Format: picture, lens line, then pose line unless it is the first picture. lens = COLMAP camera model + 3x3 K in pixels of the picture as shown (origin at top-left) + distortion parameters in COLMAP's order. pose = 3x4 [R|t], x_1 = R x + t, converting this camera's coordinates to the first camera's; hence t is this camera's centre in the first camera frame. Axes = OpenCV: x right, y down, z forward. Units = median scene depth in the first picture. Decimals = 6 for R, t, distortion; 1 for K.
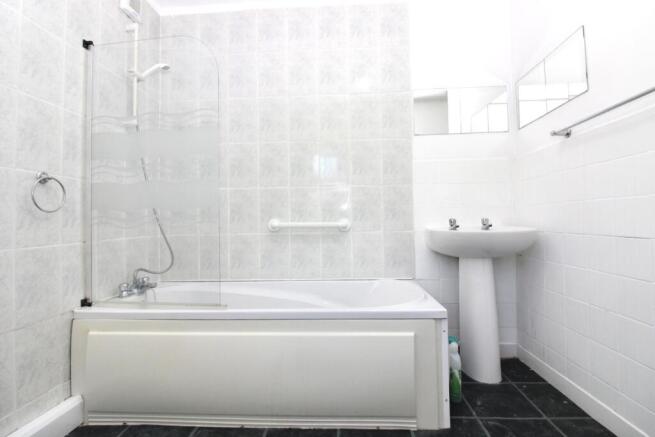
lens RADIAL K [[310.8, 0, 342.5], [0, 310.8, 218.0], [0, 0, 1]] dist [-0.002259, -0.000883]
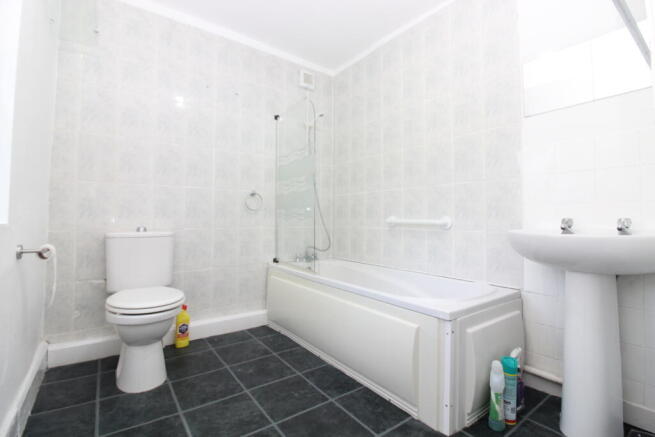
lens RADIAL K [[310.8, 0, 342.5], [0, 310.8, 218.0], [0, 0, 1]] dist [-0.002259, -0.000883]
pose [[0.647478, 0.015988, -0.761916, 0.724445], [-0.012827, 0.999867, 0.010080, 0.001331], [0.761976, 0.003246, 0.647597, 0.112422]]
